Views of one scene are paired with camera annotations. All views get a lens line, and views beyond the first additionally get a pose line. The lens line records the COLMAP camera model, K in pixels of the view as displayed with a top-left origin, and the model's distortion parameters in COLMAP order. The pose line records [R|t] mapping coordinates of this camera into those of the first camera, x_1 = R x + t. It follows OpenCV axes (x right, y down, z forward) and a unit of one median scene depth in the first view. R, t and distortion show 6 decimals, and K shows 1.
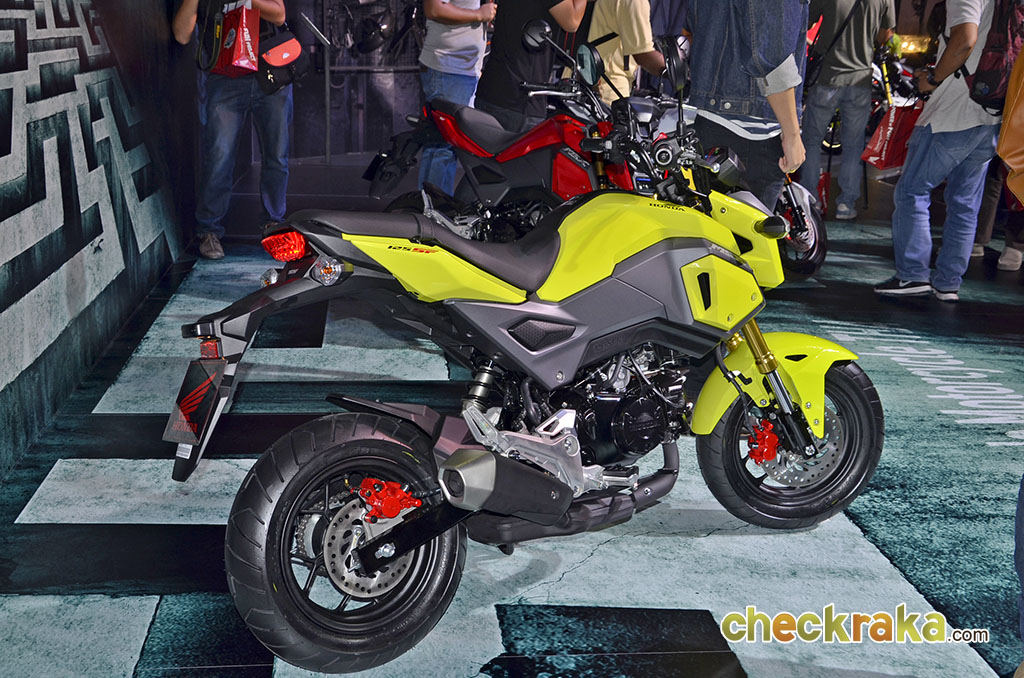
lens RADIAL K [[1112.5, 0, 519.7], [0, 1112.5, 347.3], [0, 0, 1]] dist [0.070374, 0.000000]
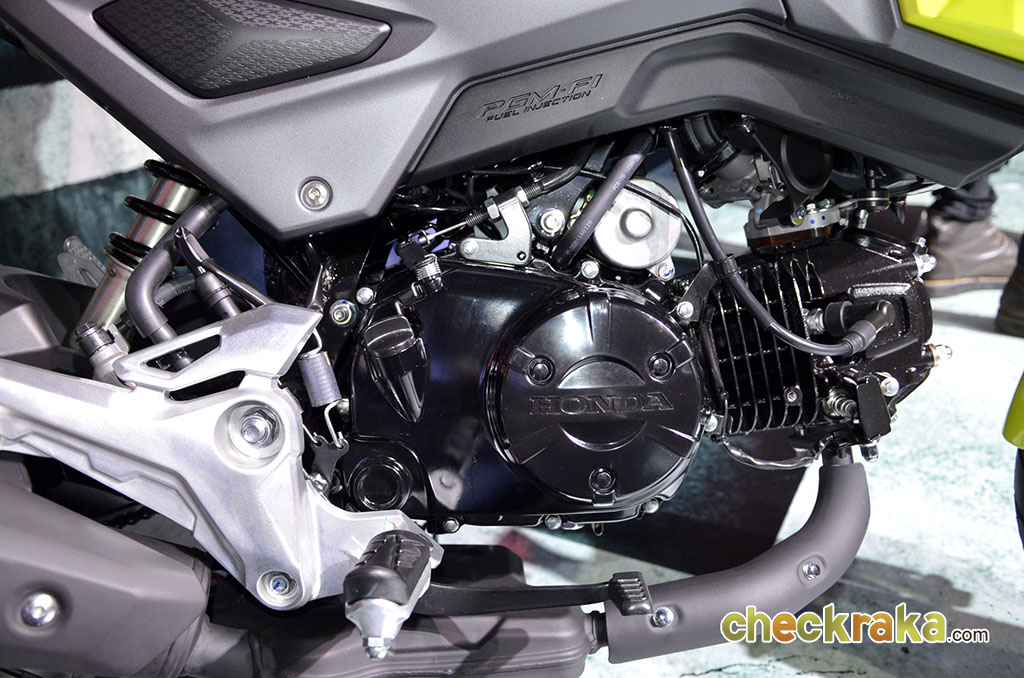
lens RADIAL K [[1025.1, 0, 516.2], [0, 1025.1, 333.8], [0, 0, 1]] dist [0.015394, 0.000000]
pose [[0.830641, 0.117410, -0.544288, 0.181694], [-0.071842, 0.991944, 0.104337, 0.022763], [0.552154, -0.047564, 0.832385, 0.612427]]
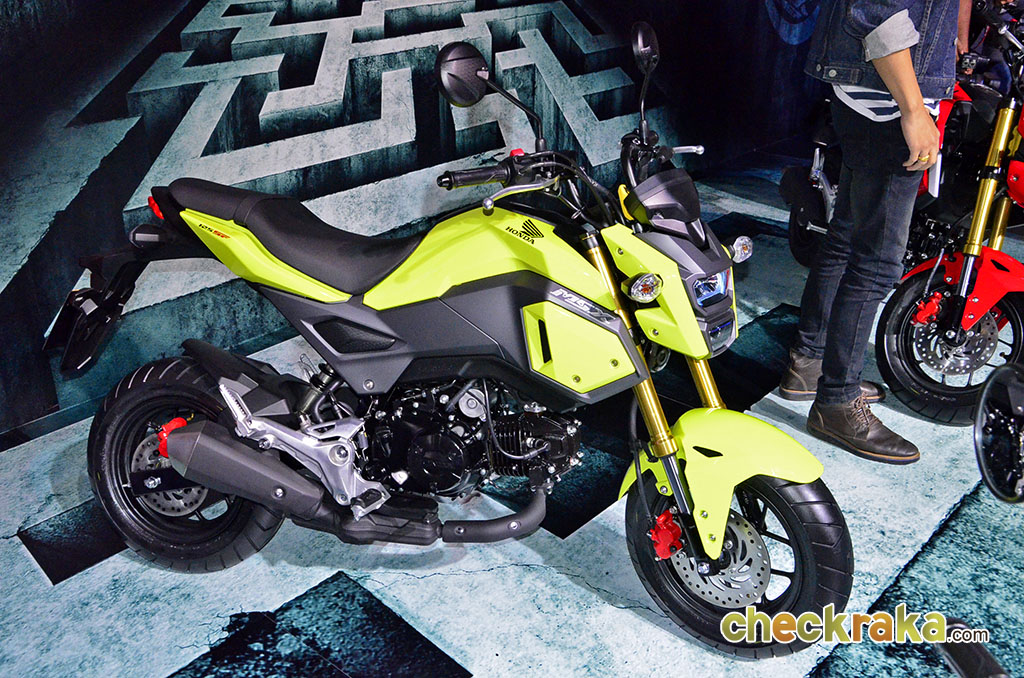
lens RADIAL K [[1025.1, 0, 508.2], [0, 1025.1, 332.1], [0, 0, 1]] dist [0.015394, 0.000000]
pose [[0.680535, 0.269230, -0.681459, 0.558380], [-0.189630, 0.963076, 0.191118, -0.165943], [0.707752, -0.000838, 0.706461, 0.341286]]
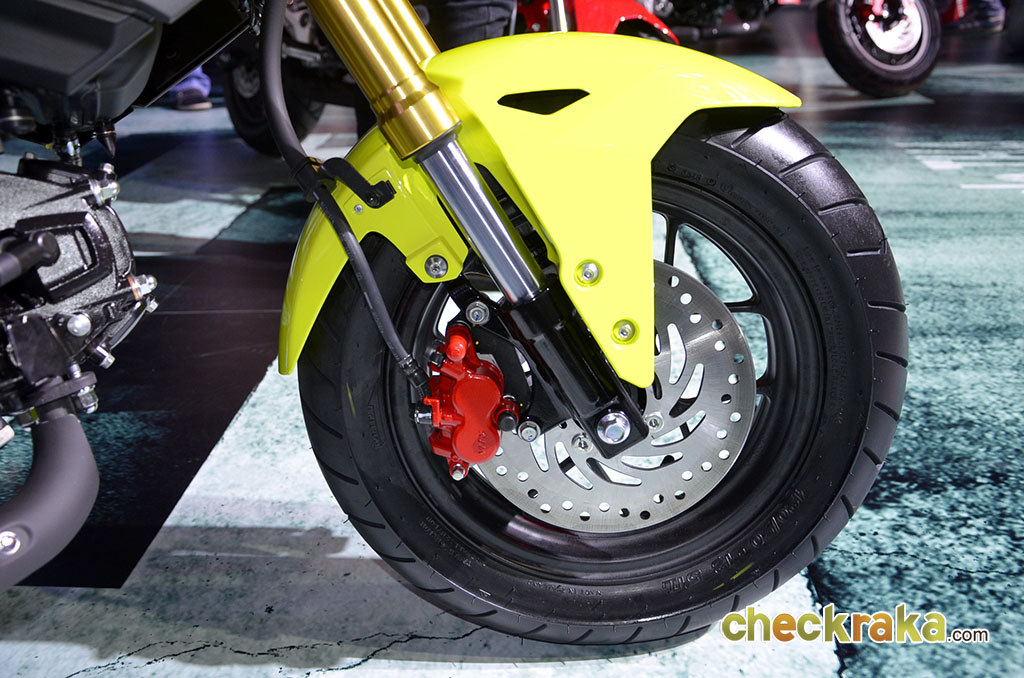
lens RADIAL K [[1025.1, 0, 505.8], [0, 1025.1, 345.2], [0, 0, 1]] dist [0.015394, 0.000000]
pose [[0.983523, -0.018807, -0.179802, 0.252375], [0.036816, 0.994569, 0.097353, 0.039786], [0.176994, -0.102369, 0.978874, 0.663048]]
